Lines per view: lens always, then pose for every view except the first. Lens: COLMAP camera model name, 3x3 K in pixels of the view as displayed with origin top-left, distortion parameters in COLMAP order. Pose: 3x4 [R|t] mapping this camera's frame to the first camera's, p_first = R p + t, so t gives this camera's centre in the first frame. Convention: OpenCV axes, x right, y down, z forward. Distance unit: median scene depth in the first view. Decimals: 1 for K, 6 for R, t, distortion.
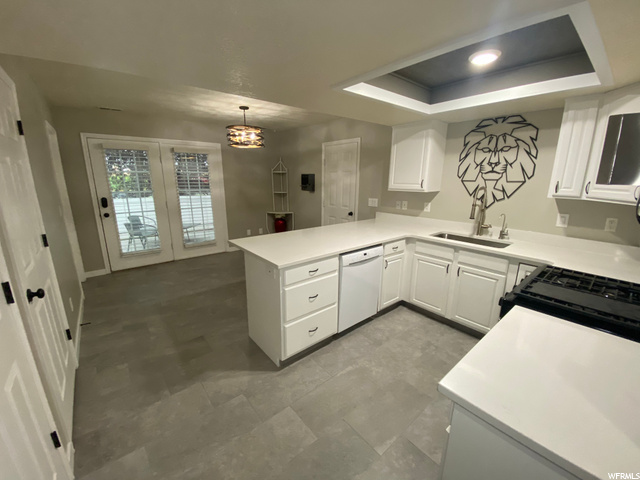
lens RADIAL K [[262.1, 0, 316.7], [0, 262.1, 239.4], [0, 0, 1]] dist [-0.004371, -0.000868]
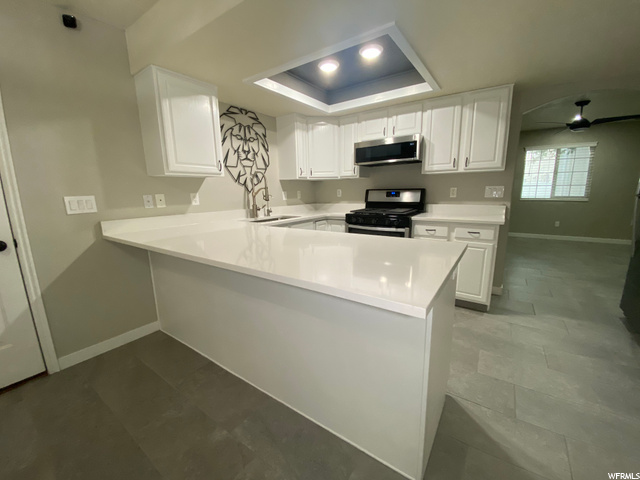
lens RADIAL K [[262.1, 0, 316.6], [0, 262.1, 241.8], [0, 0, 1]] dist [-0.004371, -0.000868]
pose [[-0.262420, -0.186420, 0.946775, -0.517071], [0.241156, 0.937357, 0.251408, -0.140525], [-0.934334, 0.294295, -0.201025, 1.064089]]
